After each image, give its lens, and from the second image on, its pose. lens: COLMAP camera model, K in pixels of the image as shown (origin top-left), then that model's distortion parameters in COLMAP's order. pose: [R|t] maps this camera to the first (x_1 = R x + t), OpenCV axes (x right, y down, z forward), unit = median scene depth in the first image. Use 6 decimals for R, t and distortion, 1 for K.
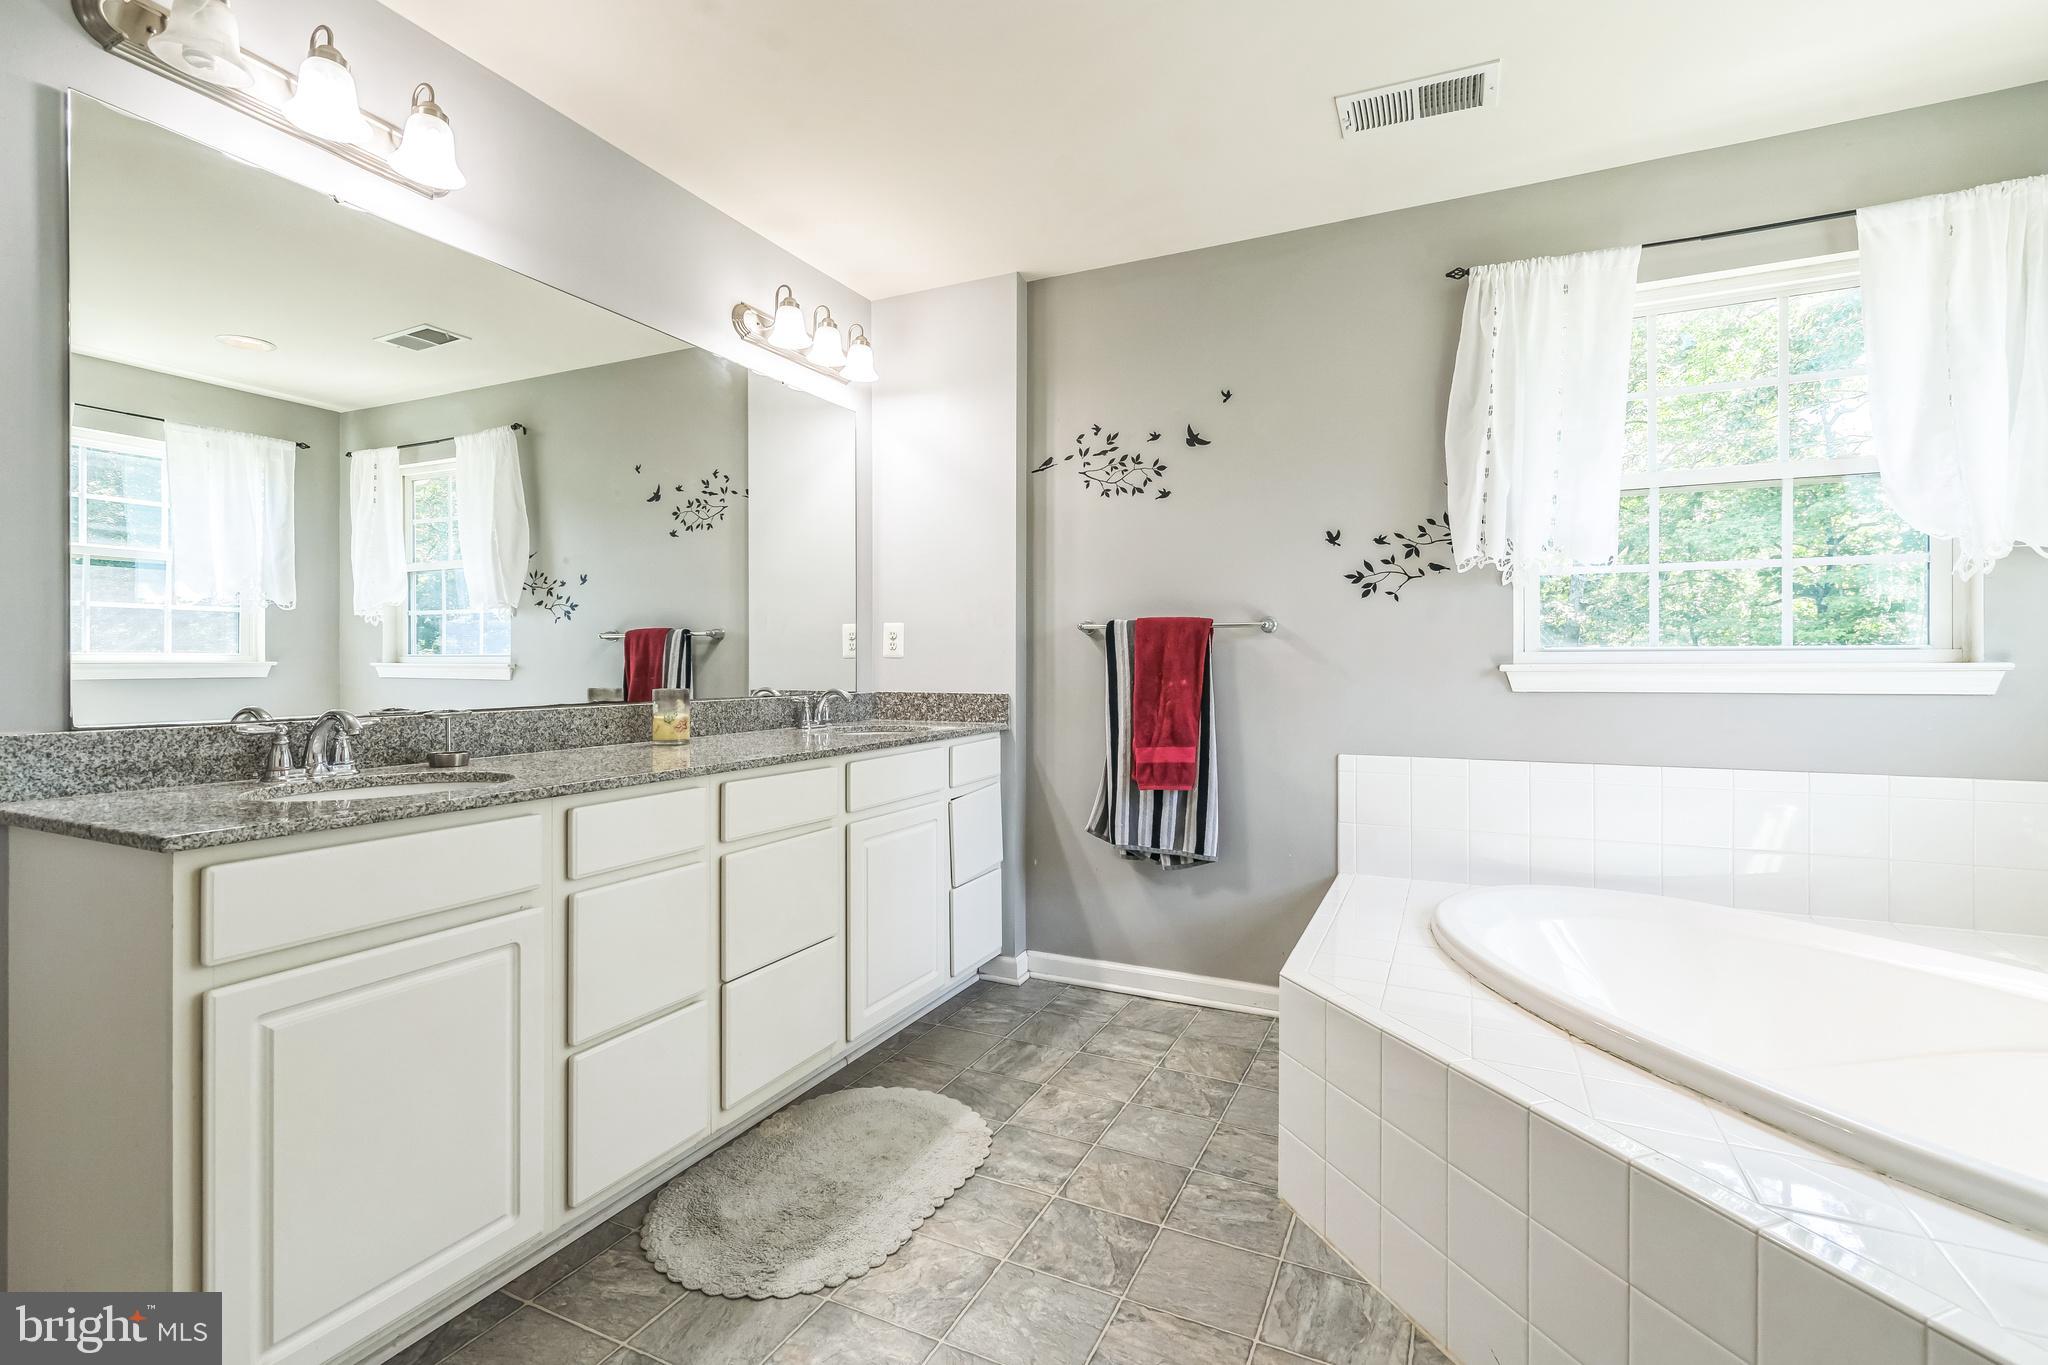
lens RADIAL K [[931.8, 0, 1022.2], [0, 931.8, 662.5], [0, 0, 1]] dist [-0.005329, 0.000750]
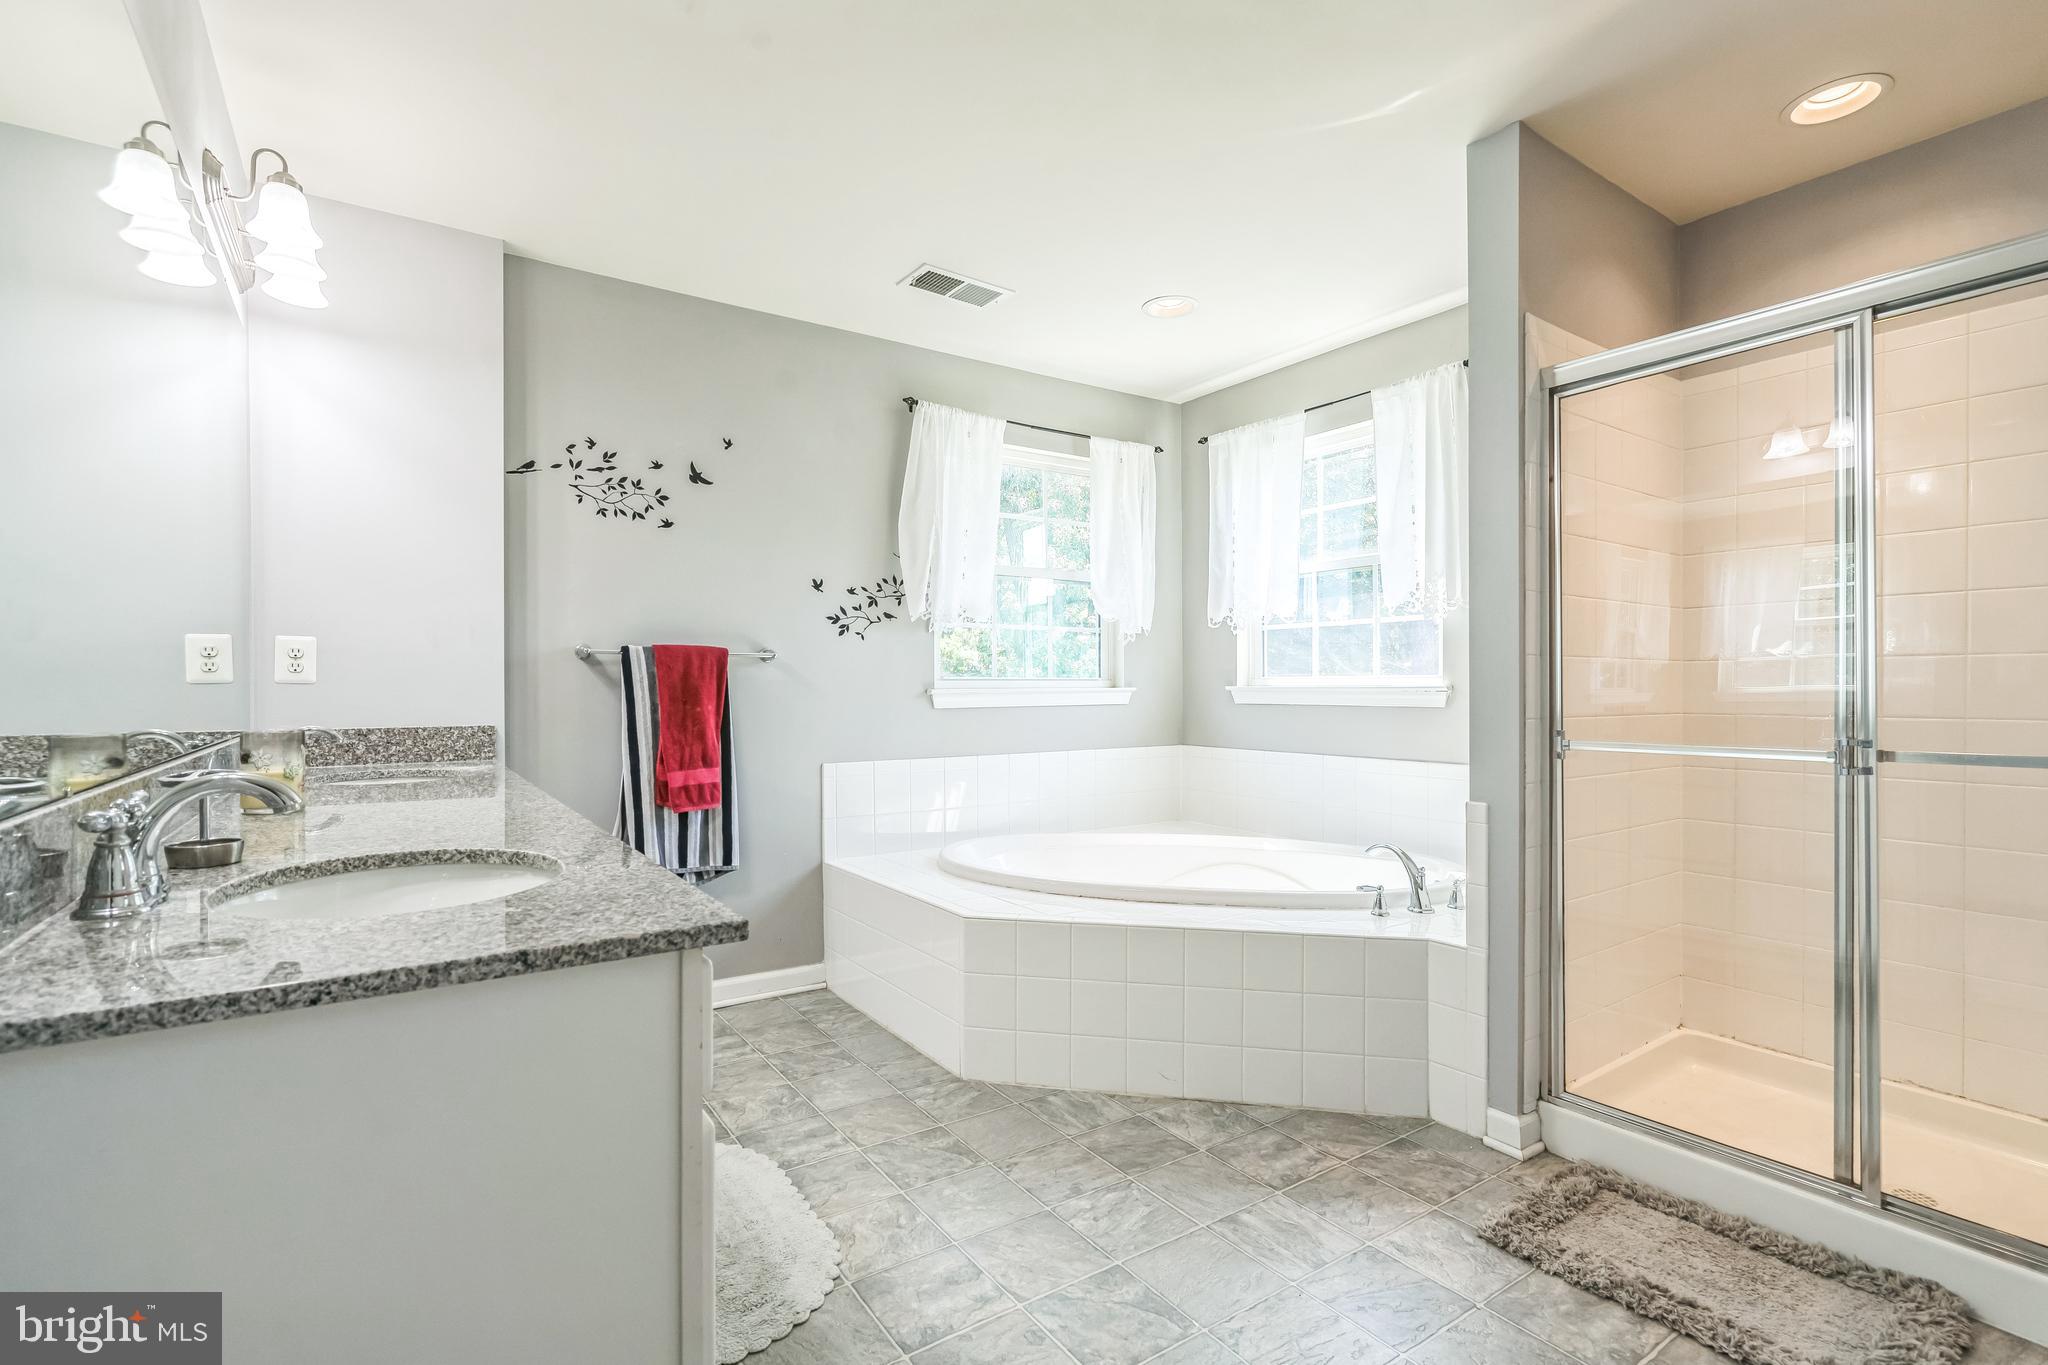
lens RADIAL K [[931.8, 0, 1015.4], [0, 931.8, 691.4], [0, 0, 1]] dist [-0.005329, 0.000750]
pose [[0.508423, -0.005719, 0.861089, -0.559897], [0.002115, 0.999983, 0.005393, -0.001701], [-0.861105, -0.000921, 0.508426, 0.157684]]
